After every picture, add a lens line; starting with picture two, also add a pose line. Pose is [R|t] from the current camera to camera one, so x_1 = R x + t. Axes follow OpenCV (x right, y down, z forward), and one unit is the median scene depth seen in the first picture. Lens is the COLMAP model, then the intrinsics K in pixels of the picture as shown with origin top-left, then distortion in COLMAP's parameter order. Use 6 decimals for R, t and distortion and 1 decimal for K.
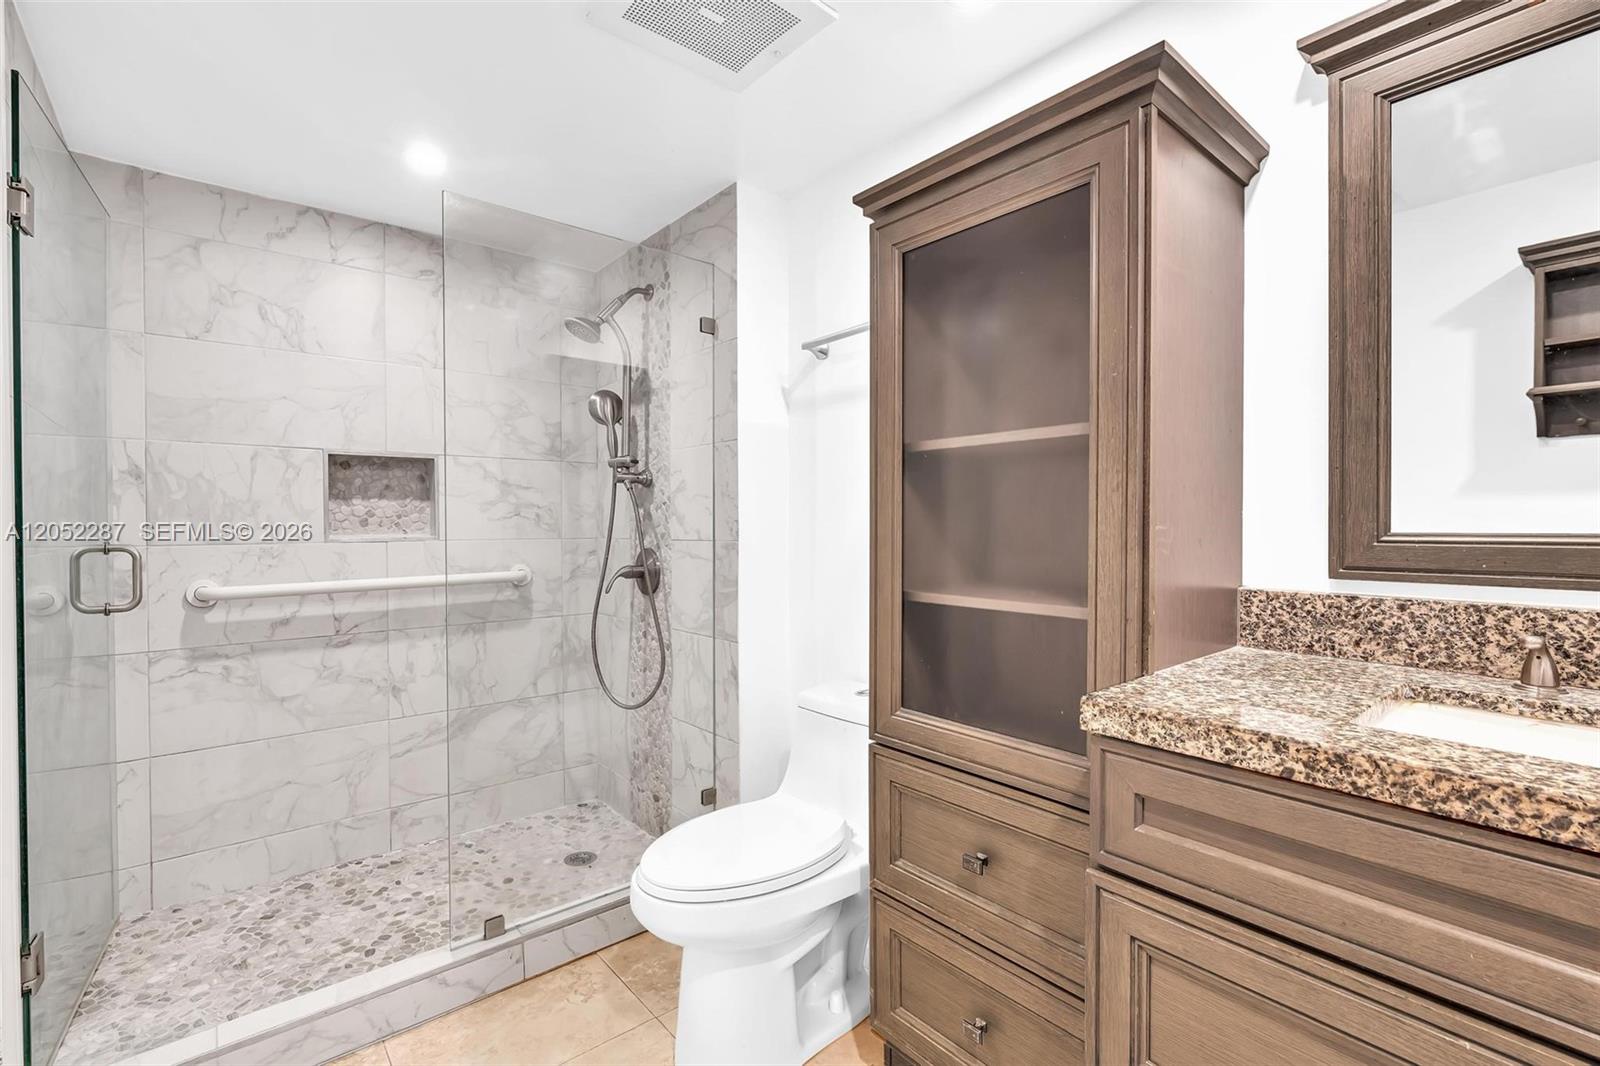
lens RADIAL K [[714.6, 0, 789.9], [0, 714.6, 521.6], [0, 0, 1]] dist [-0.008814, 0.000330]
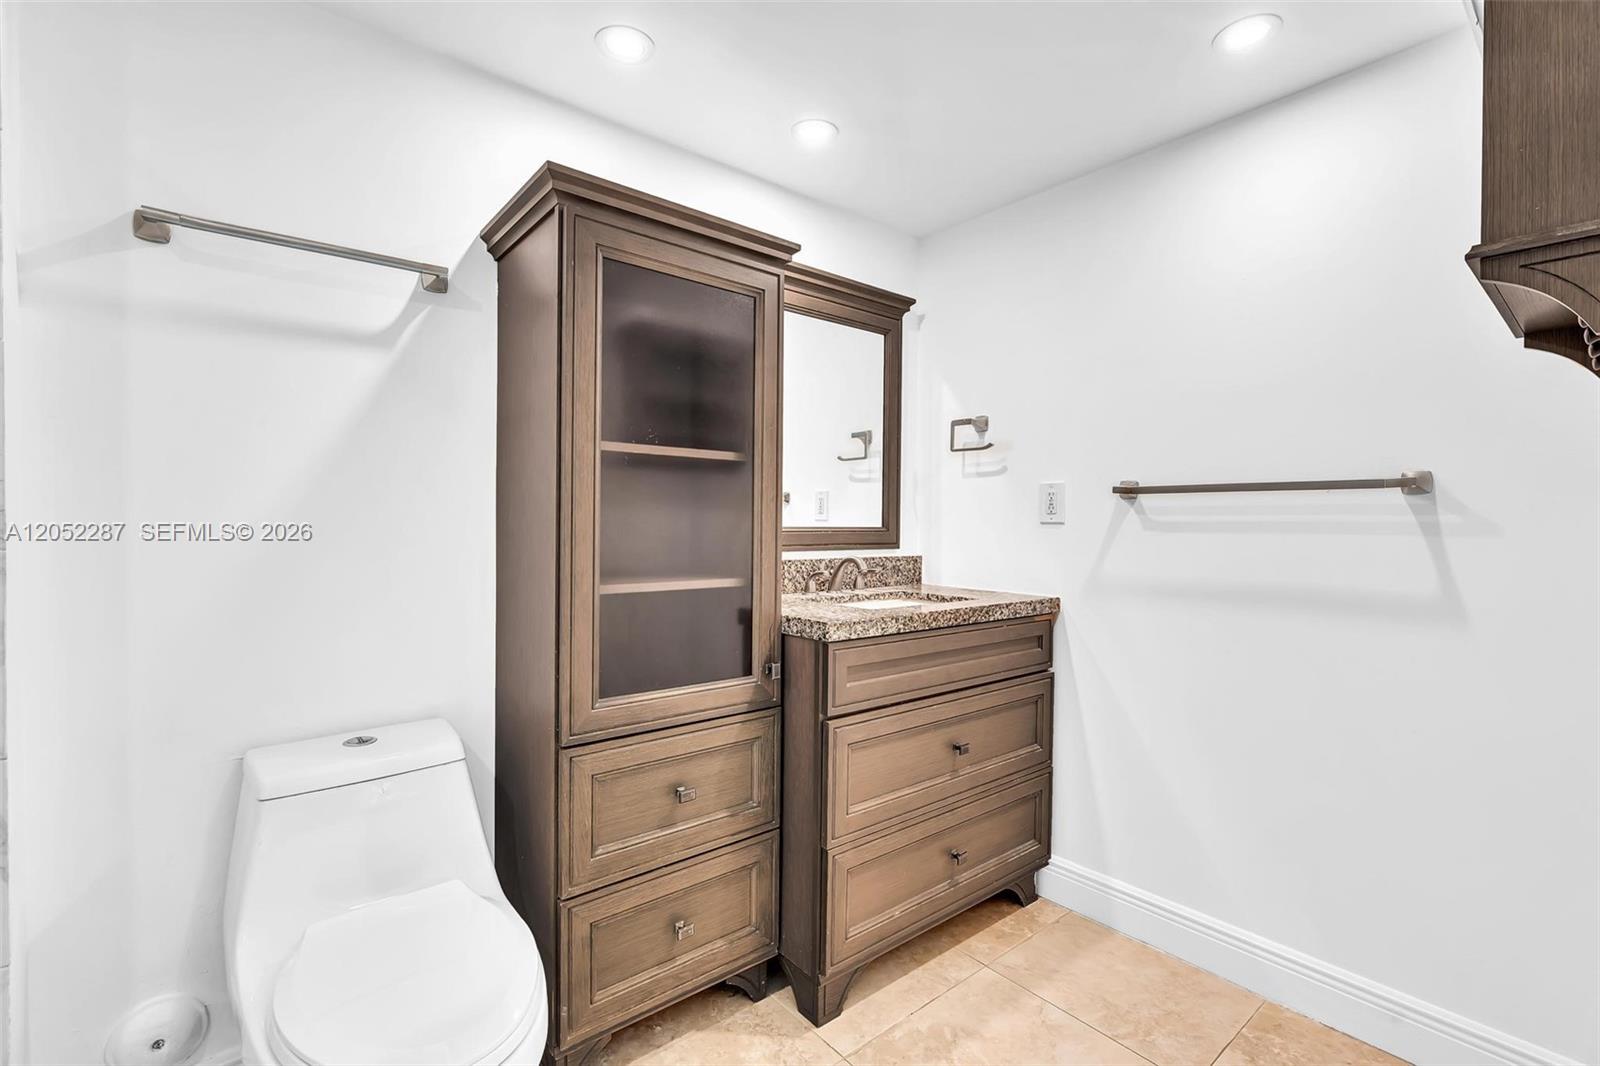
lens RADIAL K [[714.6, 0, 789.9], [0, 714.6, 521.6], [0, 0, 1]] dist [-0.008814, 0.000330]
pose [[-0.004693, 0.005568, 0.999973, -1.186211], [-0.010116, 0.999933, -0.005615, 0.011778], [-0.999938, -0.010142, -0.004637, 0.999786]]
